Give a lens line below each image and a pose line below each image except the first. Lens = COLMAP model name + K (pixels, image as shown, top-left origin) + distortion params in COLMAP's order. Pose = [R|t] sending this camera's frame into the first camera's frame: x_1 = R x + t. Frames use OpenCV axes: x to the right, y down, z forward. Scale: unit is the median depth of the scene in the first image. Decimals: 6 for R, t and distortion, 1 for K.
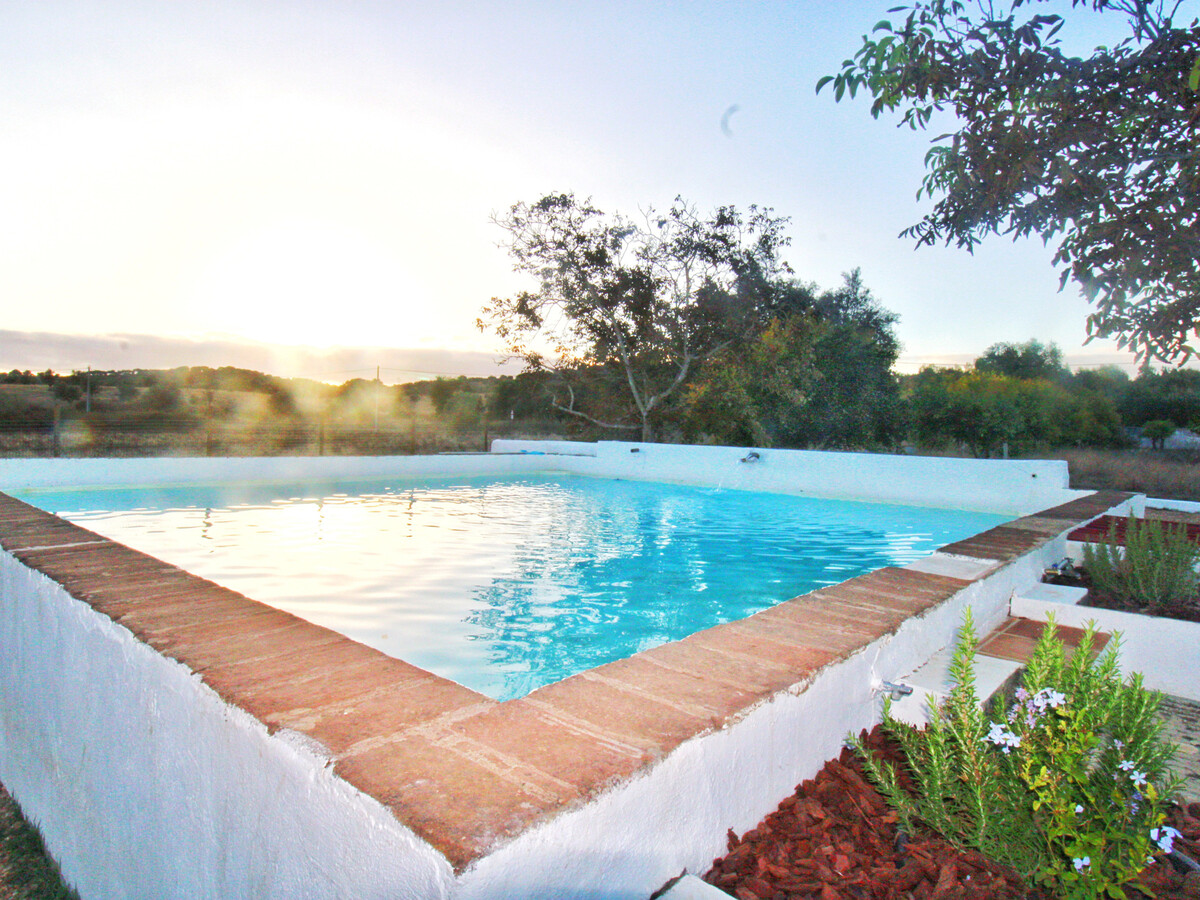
lens RADIAL K [[695.5, 0, 596.8], [0, 695.5, 435.8], [0, 0, 1]] dist [-0.001696, -0.000799]
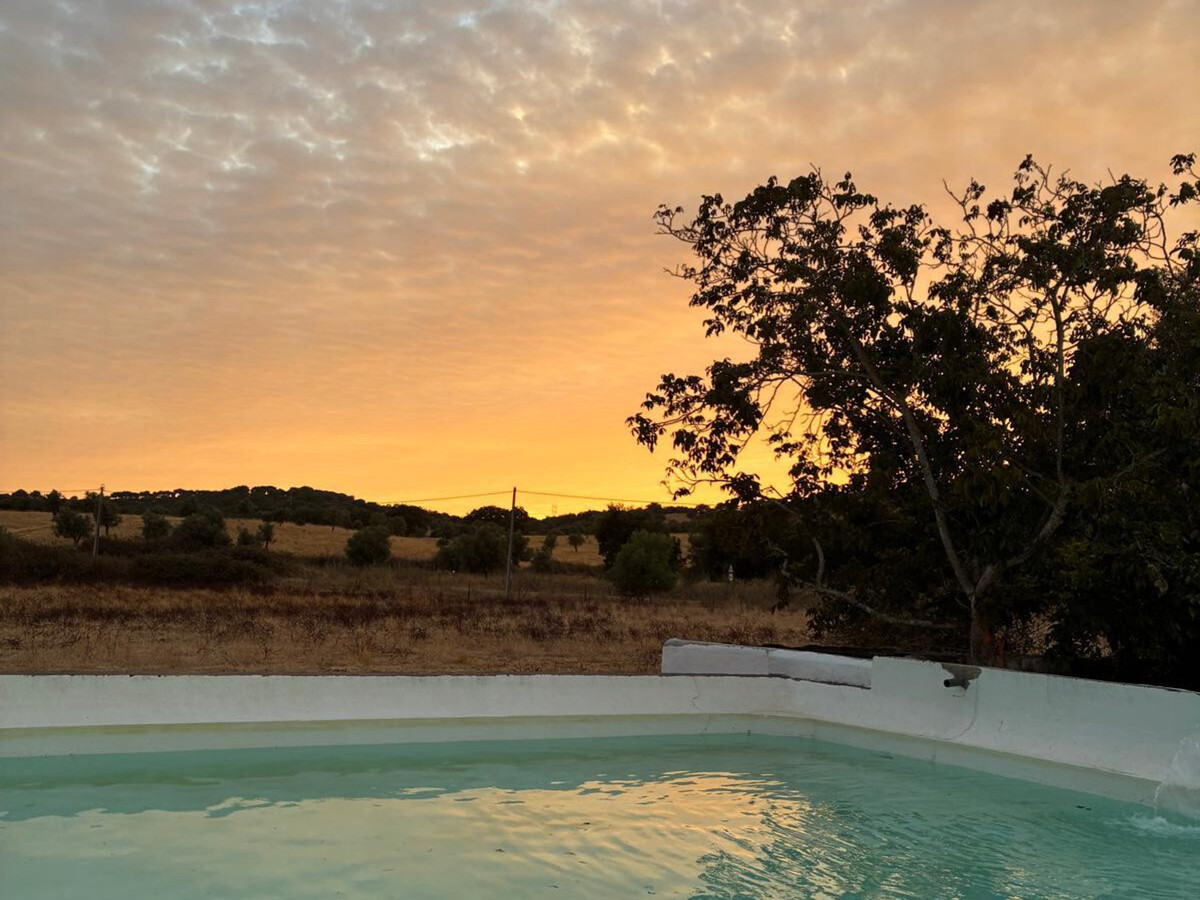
lens RADIAL K [[1176.7, 0, 600.0], [0, 1176.7, 450.0], [0, 0, 1]] dist [0.002172, 0.003568]
pose [[0.969976, -0.012007, -0.242903, 0.017290], [-0.017872, 0.992561, -0.120430, -0.031843], [0.242542, 0.121156, 0.962546, 0.129919]]
